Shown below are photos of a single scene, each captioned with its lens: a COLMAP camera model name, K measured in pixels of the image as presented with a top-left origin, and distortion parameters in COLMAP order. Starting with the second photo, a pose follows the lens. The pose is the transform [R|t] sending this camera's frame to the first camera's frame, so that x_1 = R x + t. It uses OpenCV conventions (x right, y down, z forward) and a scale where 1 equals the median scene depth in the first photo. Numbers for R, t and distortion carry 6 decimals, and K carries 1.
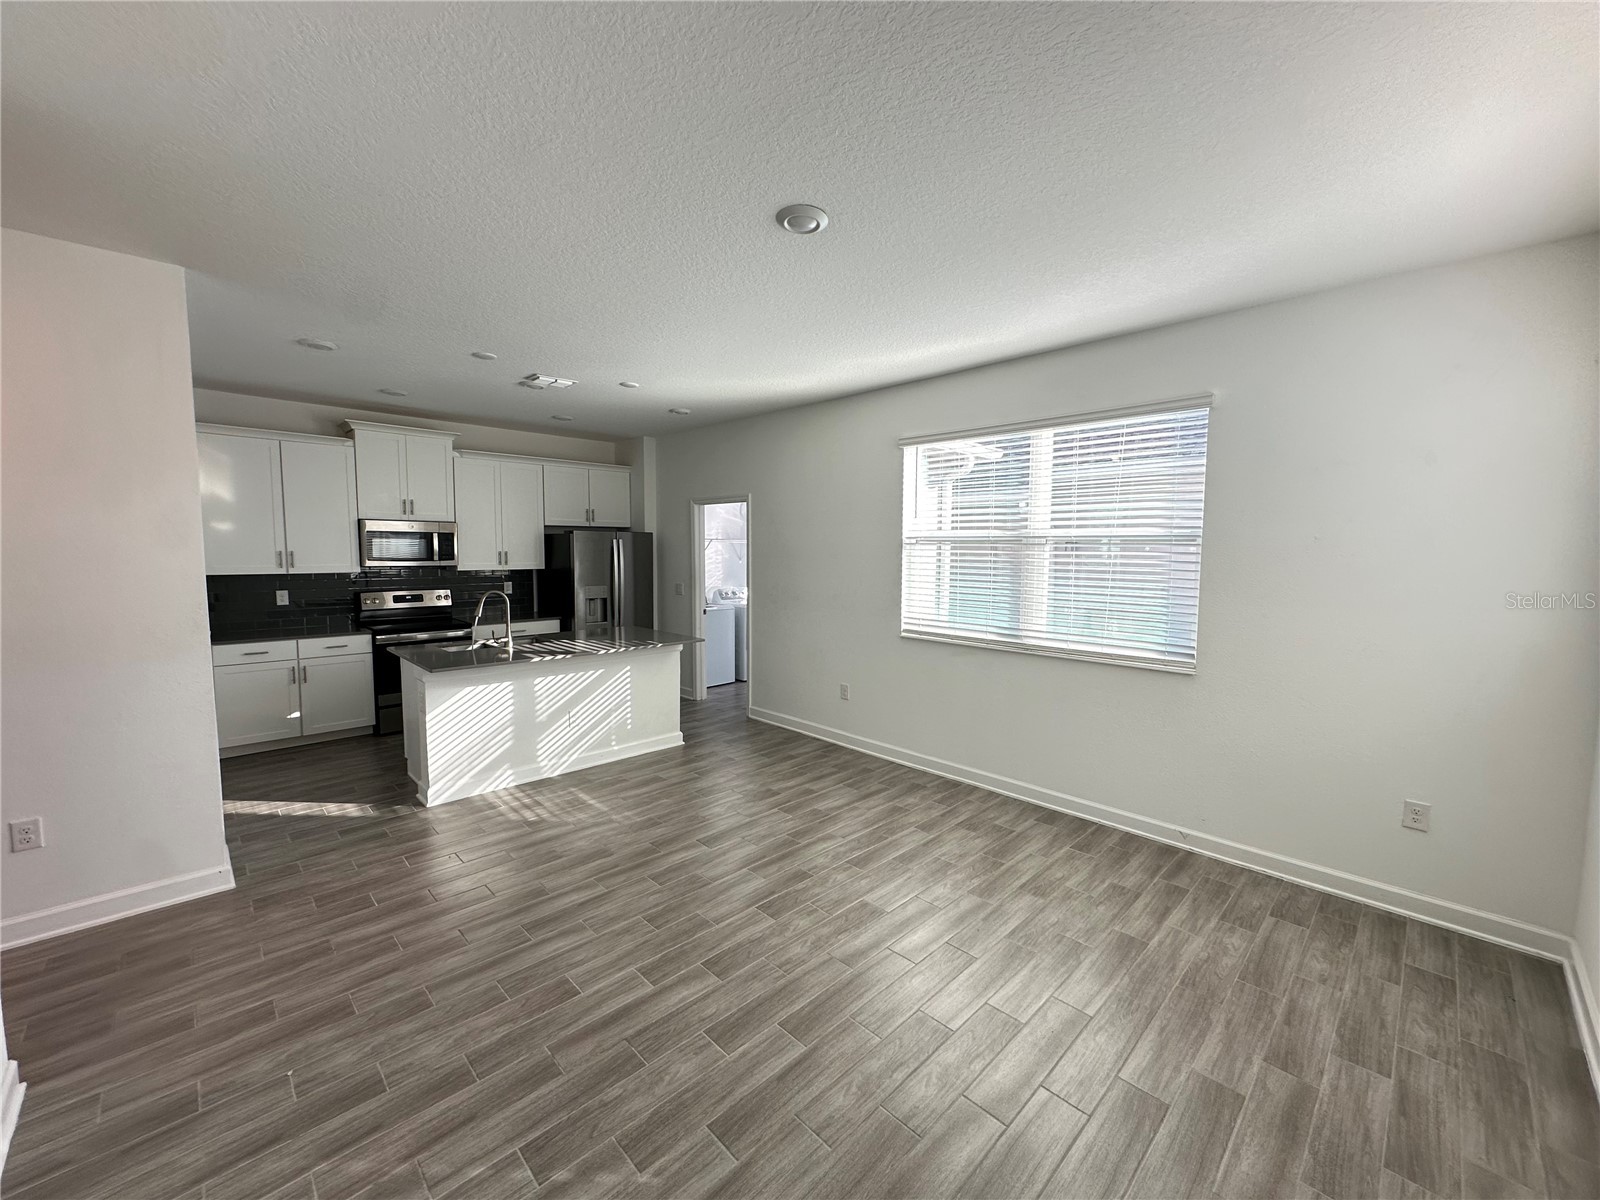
lens RADIAL K [[638.1, 0, 800.0], [0, 638.1, 600.0], [0, 0, 1]] dist [0.001106, 0.000192]
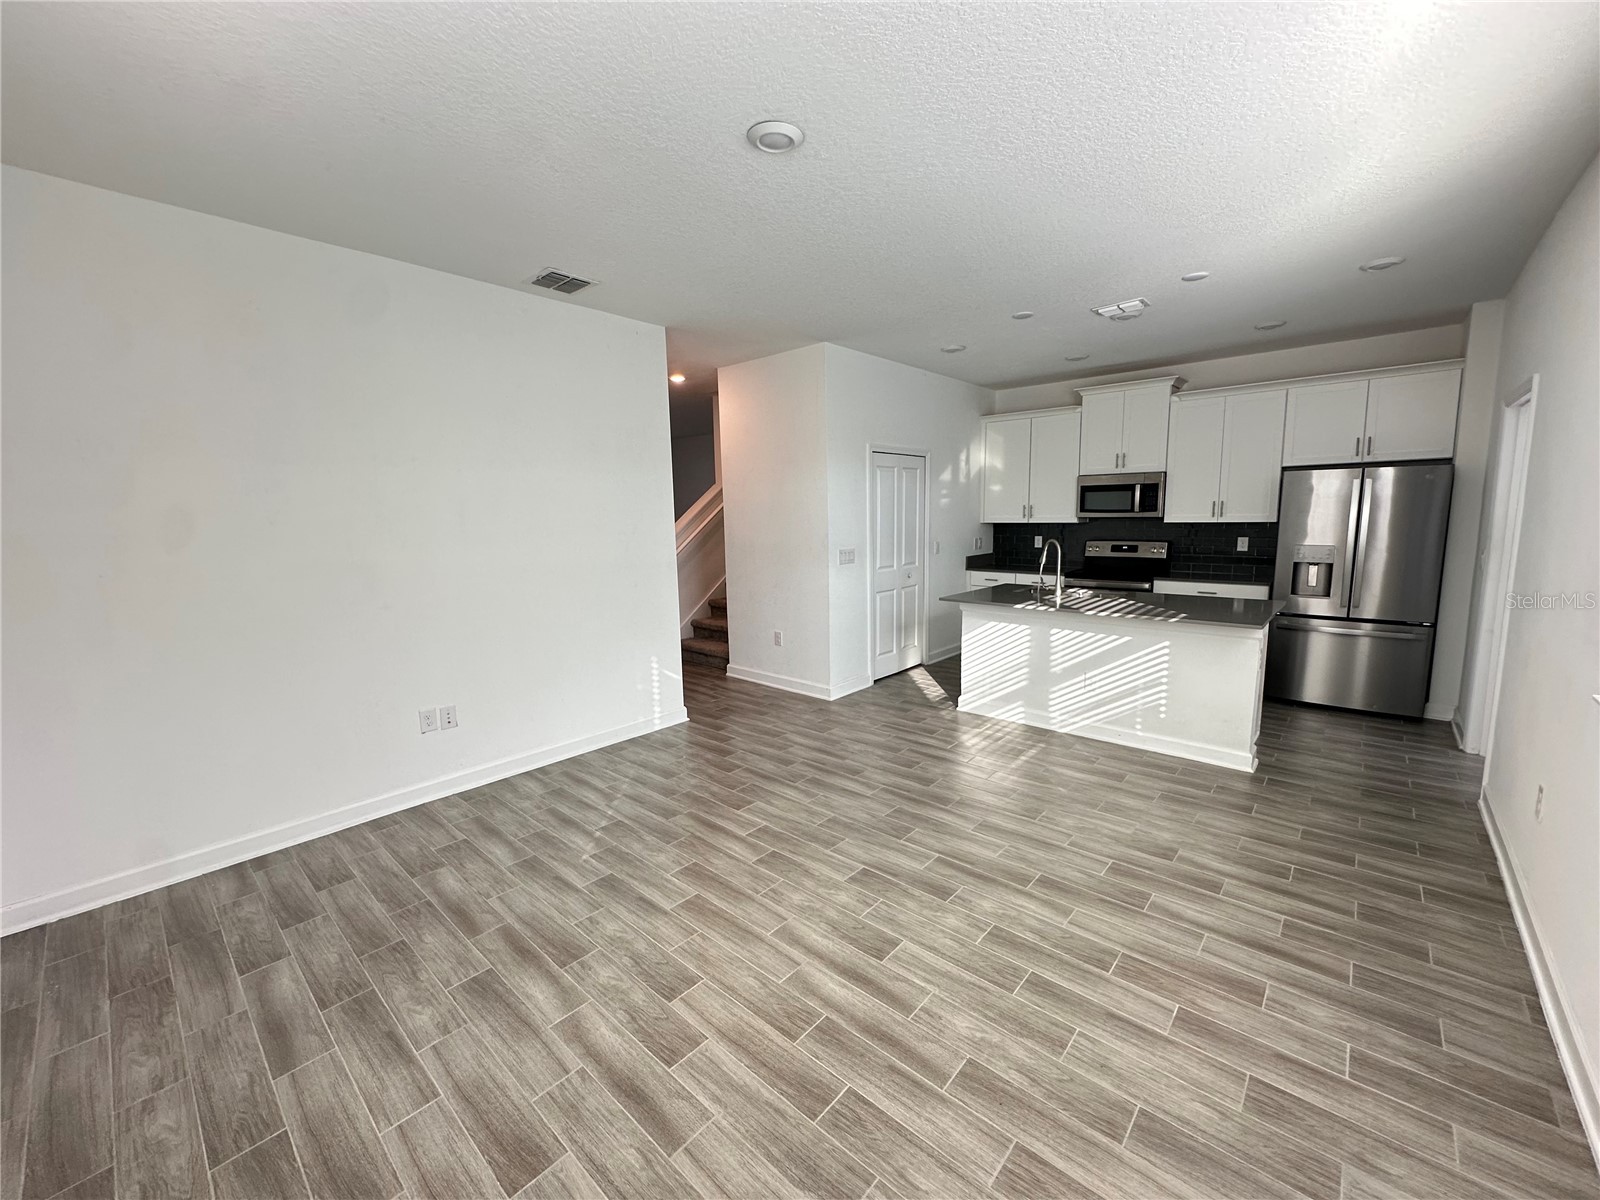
lens RADIAL K [[638.1, 0, 800.0], [0, 638.1, 600.0], [0, 0, 1]] dist [0.001106, 0.000192]
pose [[0.064303, 0.128174, -0.989665, 0.600471], [-0.061121, 0.990361, 0.124293, -0.023959], [0.996057, 0.052497, 0.071517, 0.590724]]
